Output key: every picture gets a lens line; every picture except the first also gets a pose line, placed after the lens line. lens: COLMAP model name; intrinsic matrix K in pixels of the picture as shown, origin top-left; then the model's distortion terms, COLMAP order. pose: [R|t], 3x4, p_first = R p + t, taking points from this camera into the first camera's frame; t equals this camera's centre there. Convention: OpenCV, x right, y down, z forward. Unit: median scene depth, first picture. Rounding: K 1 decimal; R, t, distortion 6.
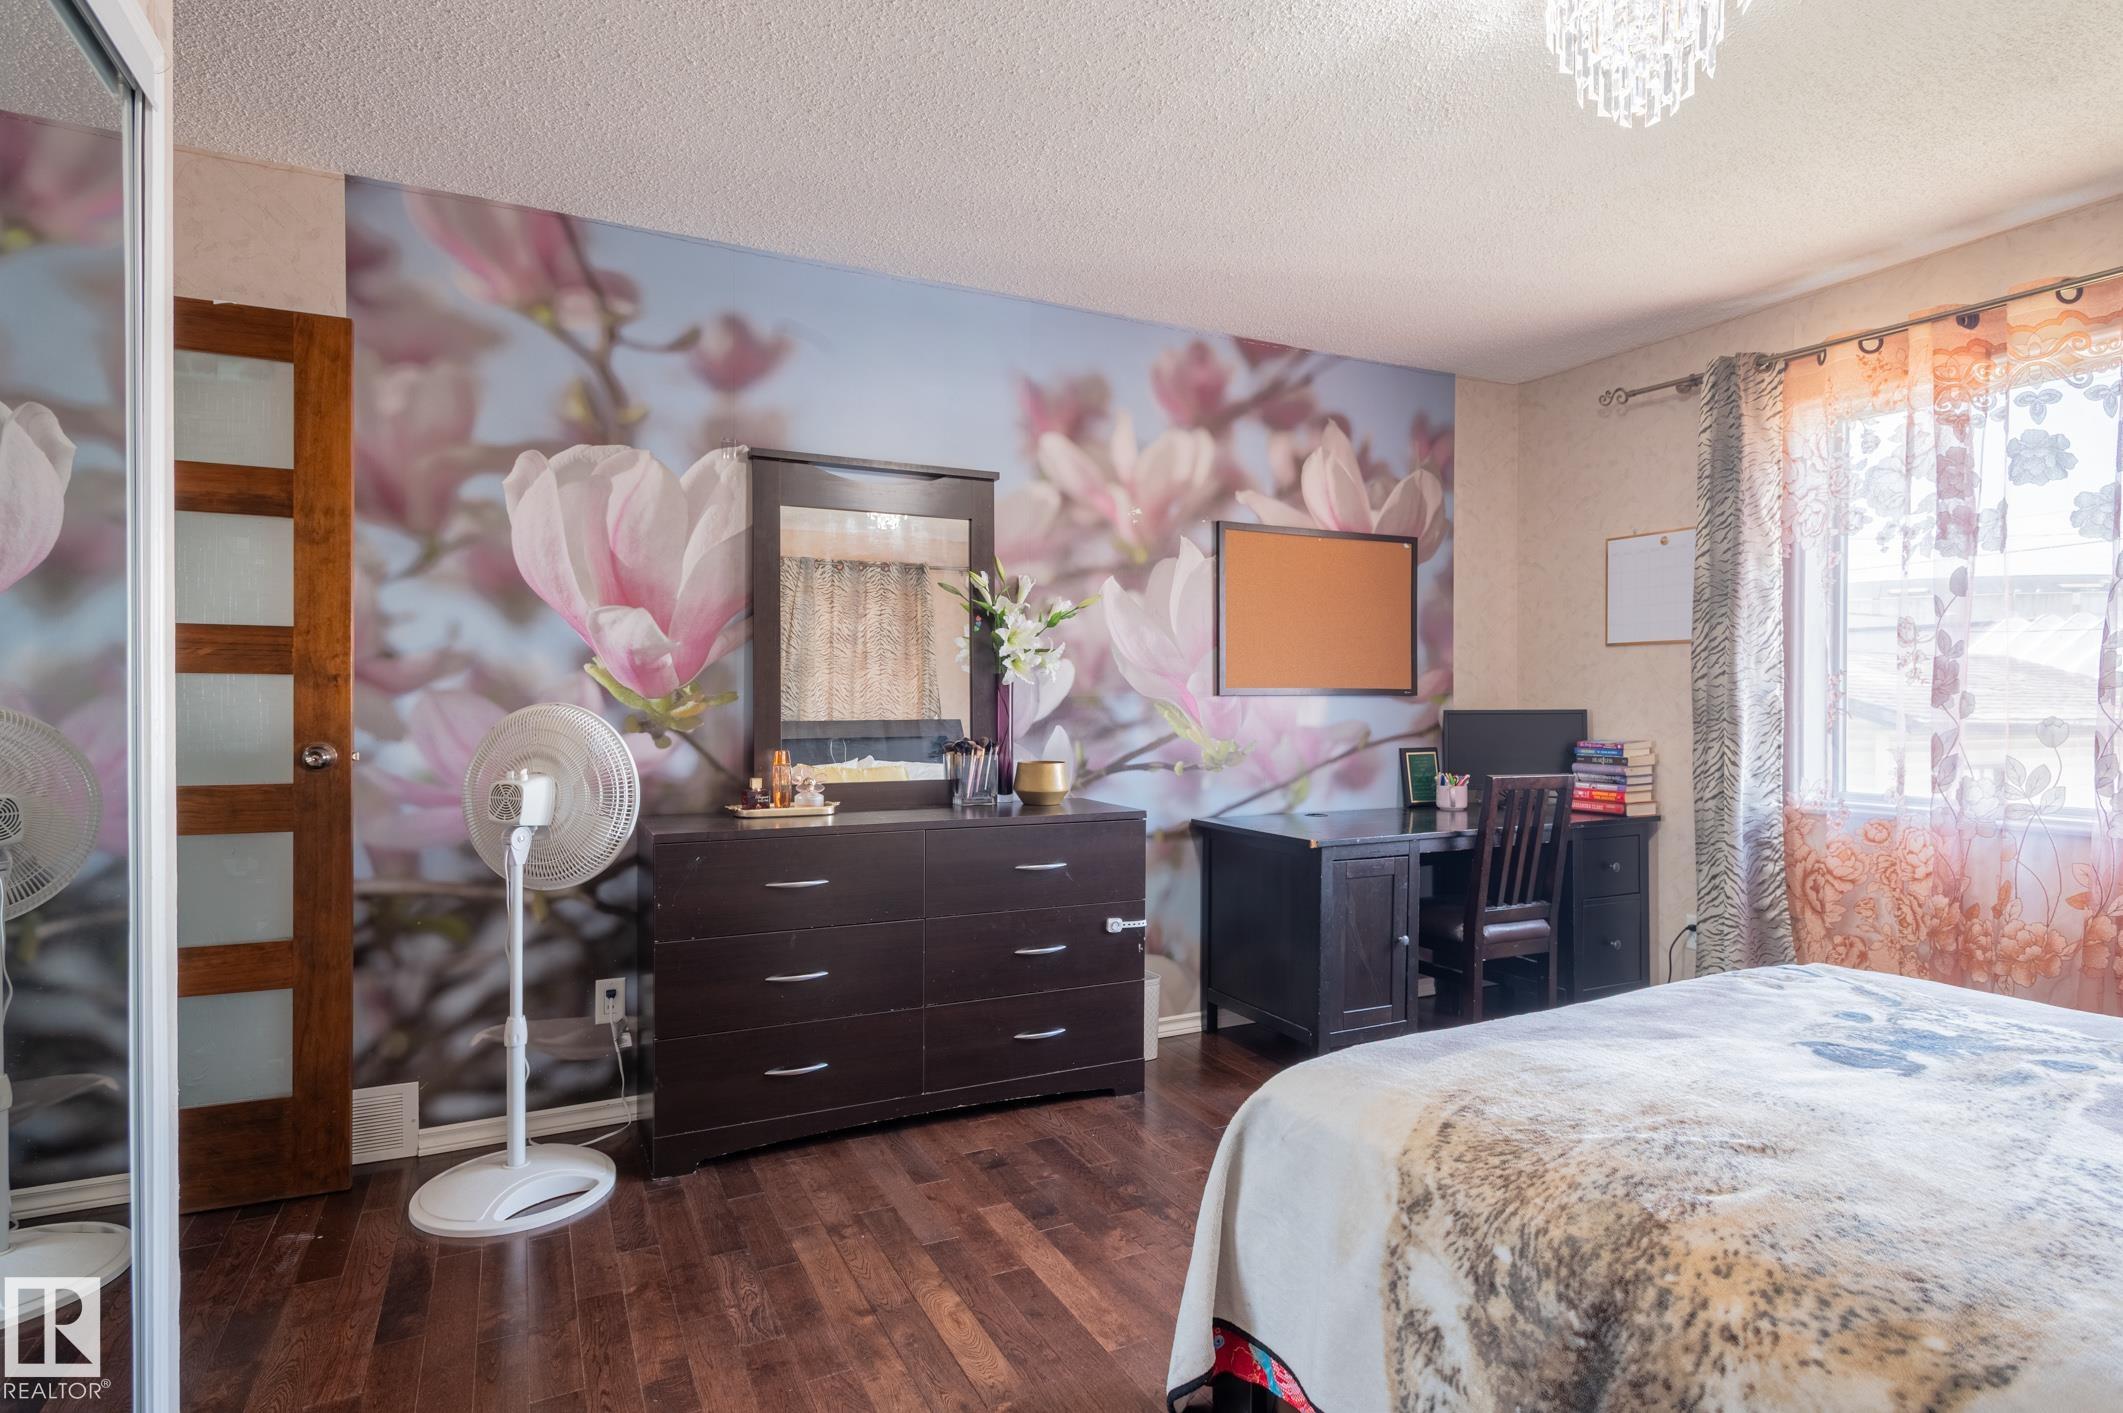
lens RADIAL K [[1097.0, 0, 1063.7], [0, 1097.0, 707.9], [0, 0, 1]] dist [0.005766, -0.000825]
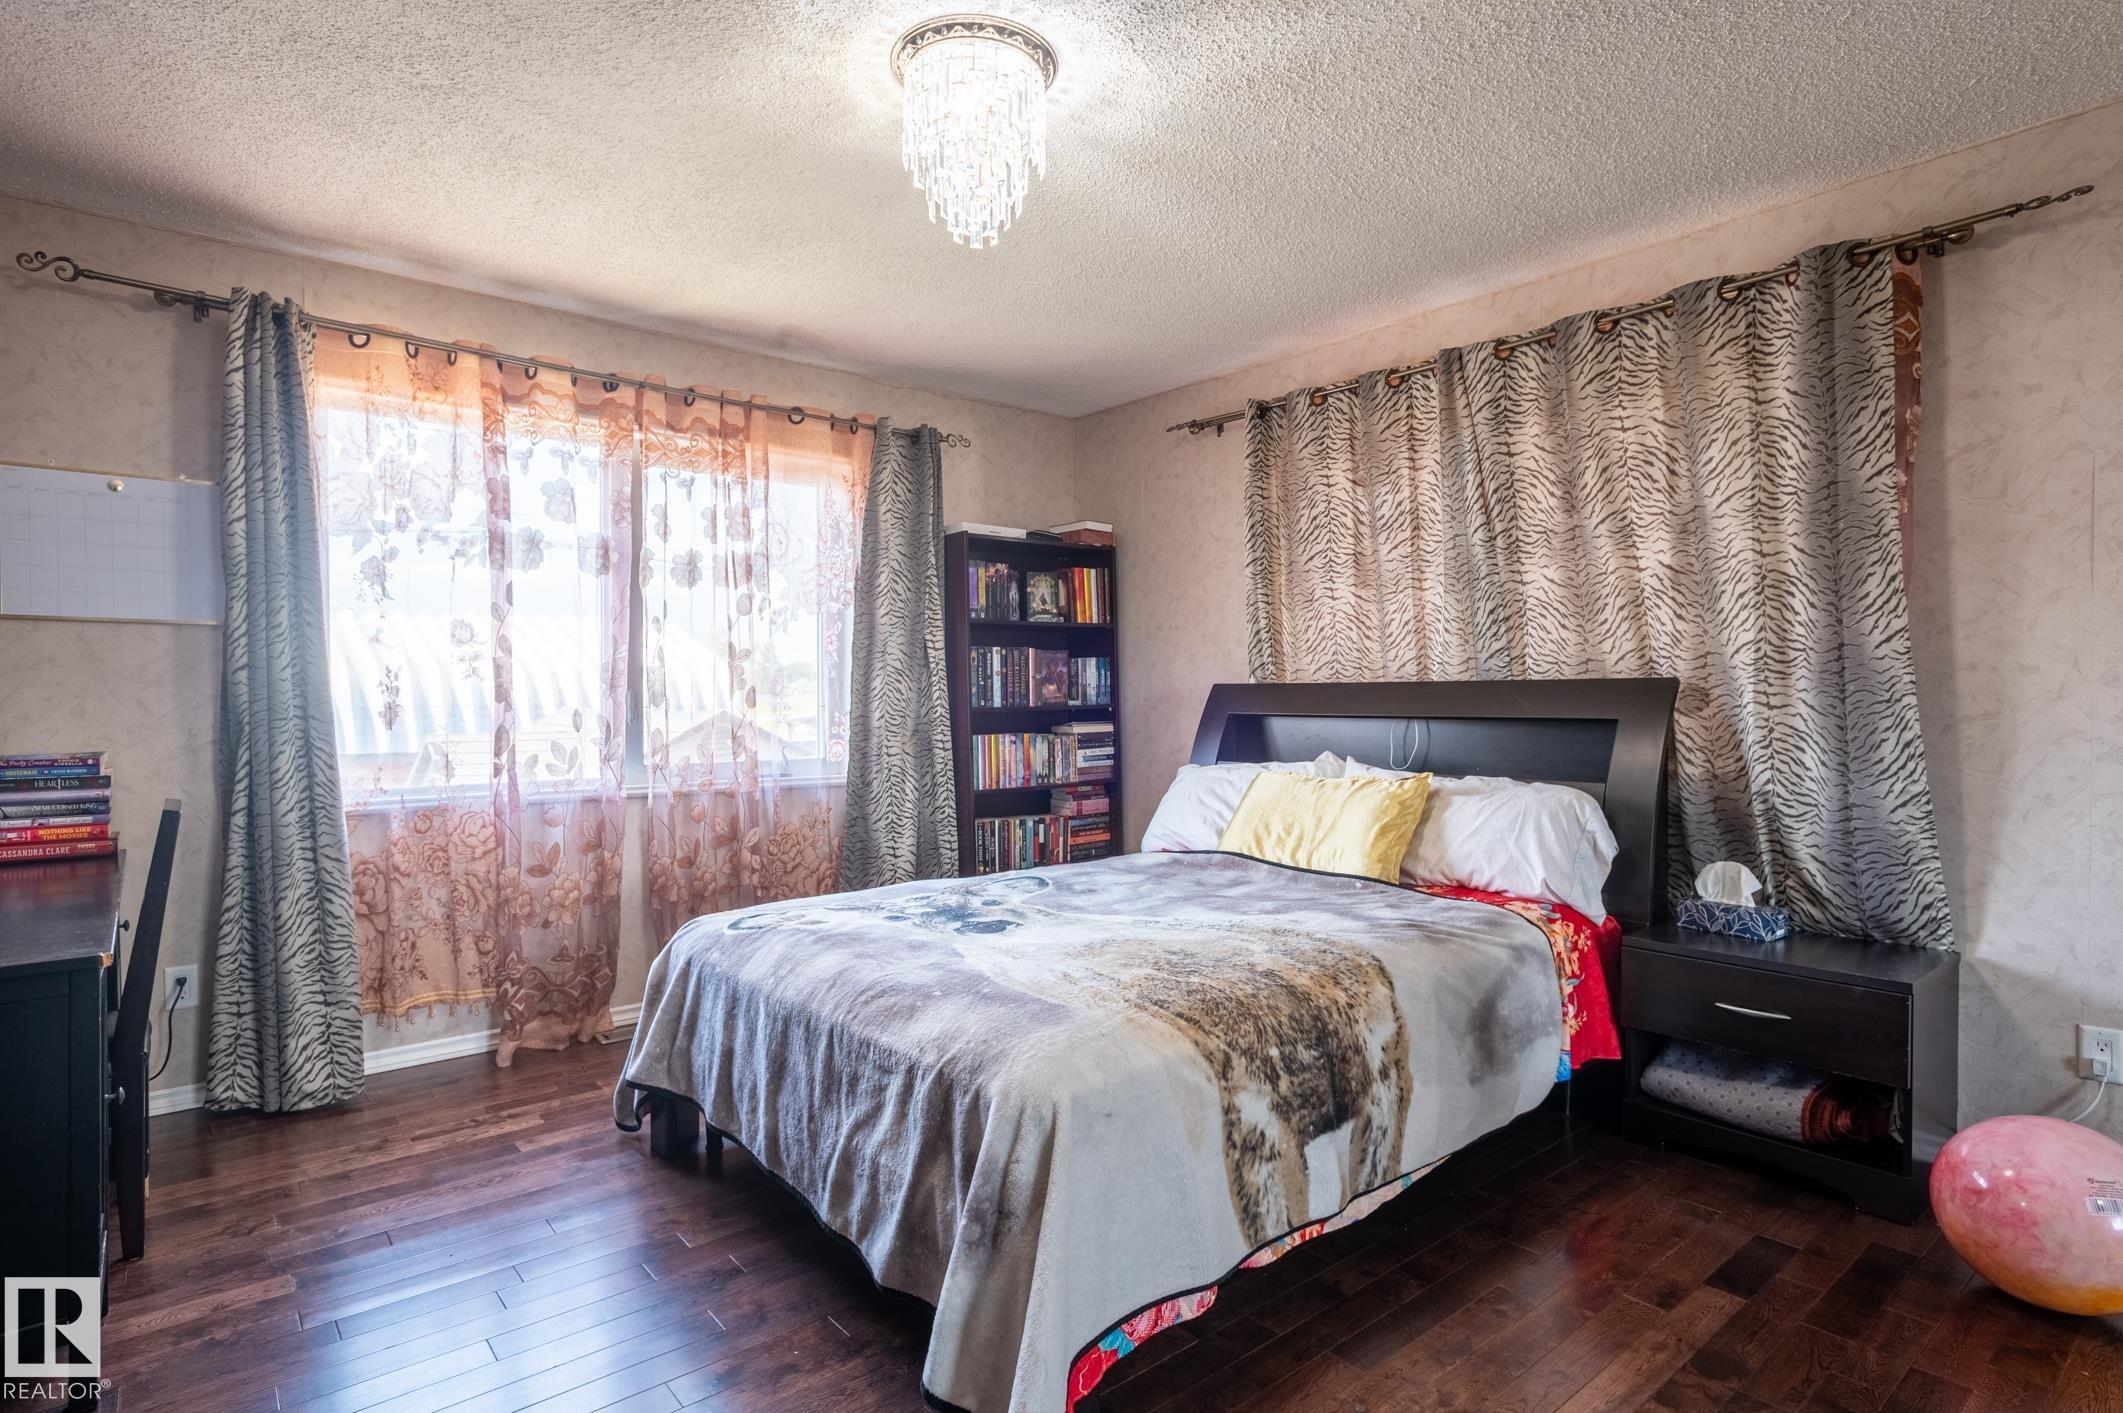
lens RADIAL K [[1097.0, 0, 1059.1], [0, 1097.0, 706.2], [0, 0, 1]] dist [0.005766, -0.000825]
pose [[-0.234177, -0.009154, 0.972151, -0.451642], [0.009193, 0.999890, 0.011630, -0.004251], [-0.972151, 0.011660, -0.234067, 0.727153]]
